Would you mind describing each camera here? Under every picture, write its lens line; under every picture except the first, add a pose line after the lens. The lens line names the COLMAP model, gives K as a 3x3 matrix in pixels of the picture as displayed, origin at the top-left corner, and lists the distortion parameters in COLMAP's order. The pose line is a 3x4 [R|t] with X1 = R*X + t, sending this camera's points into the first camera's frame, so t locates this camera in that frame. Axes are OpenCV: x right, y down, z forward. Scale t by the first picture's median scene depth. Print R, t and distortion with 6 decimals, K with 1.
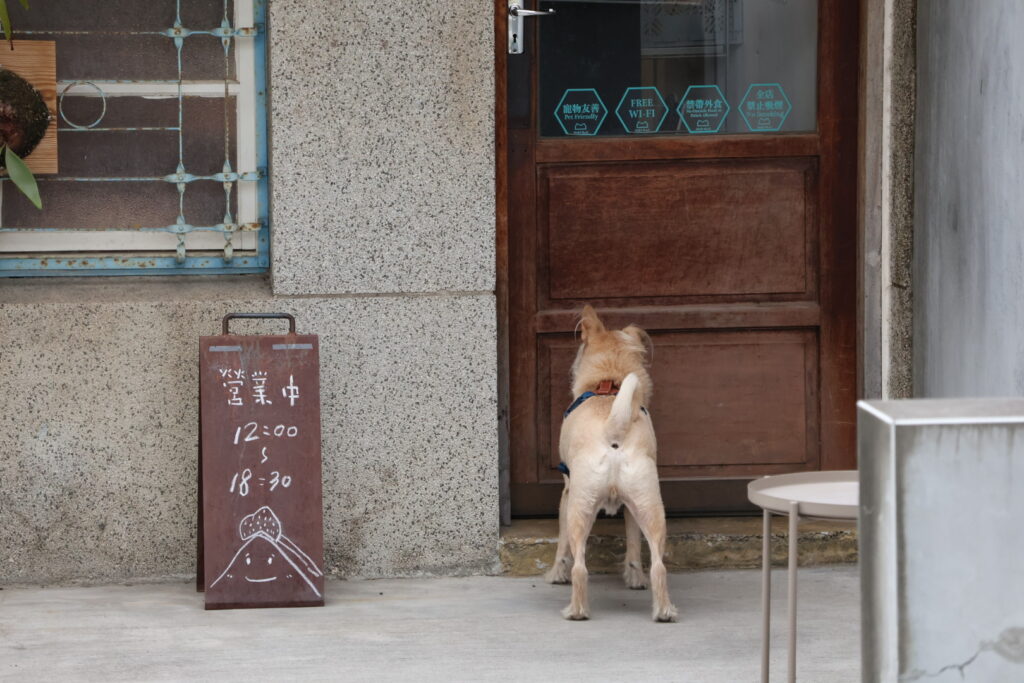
lens RADIAL K [[6005.4, 0, 514.9], [0, 6005.4, 344.8], [0, 0, 1]] dist [4.104011, 0.000000]
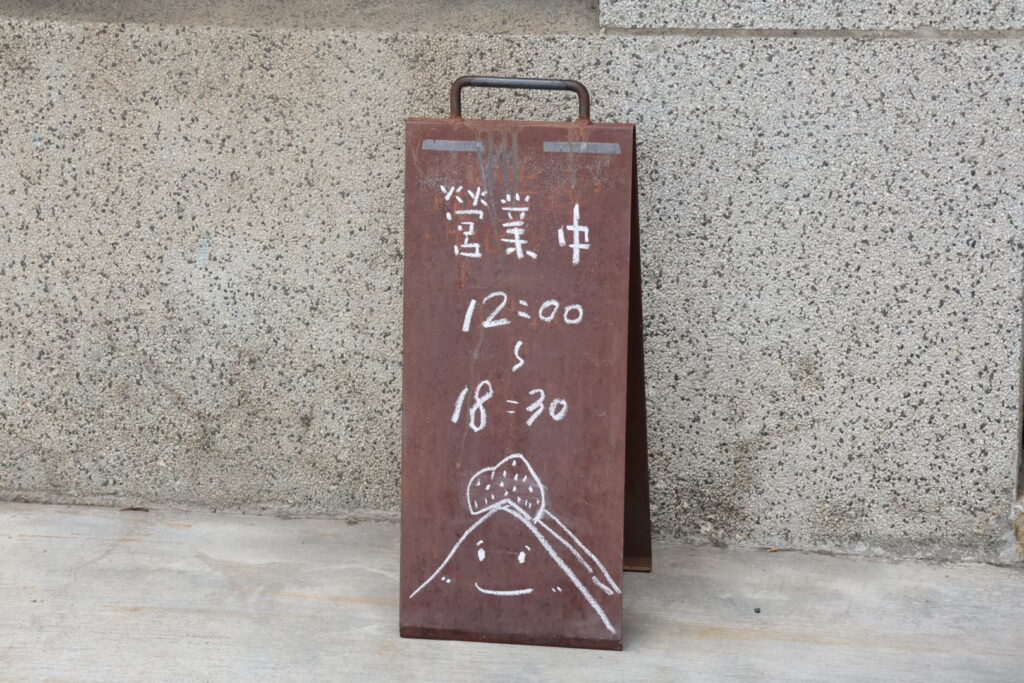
lens RADIAL K [[2824.6, 0, 531.2], [0, 2824.6, 352.7], [0, 0, 1]] dist [0.564610, 0.000000]
pose [[0.954500, 0.080627, -0.287105, 0.028335], [-0.026610, 0.981944, 0.187292, -0.026761], [0.297021, -0.171130, 0.939411, 0.758775]]
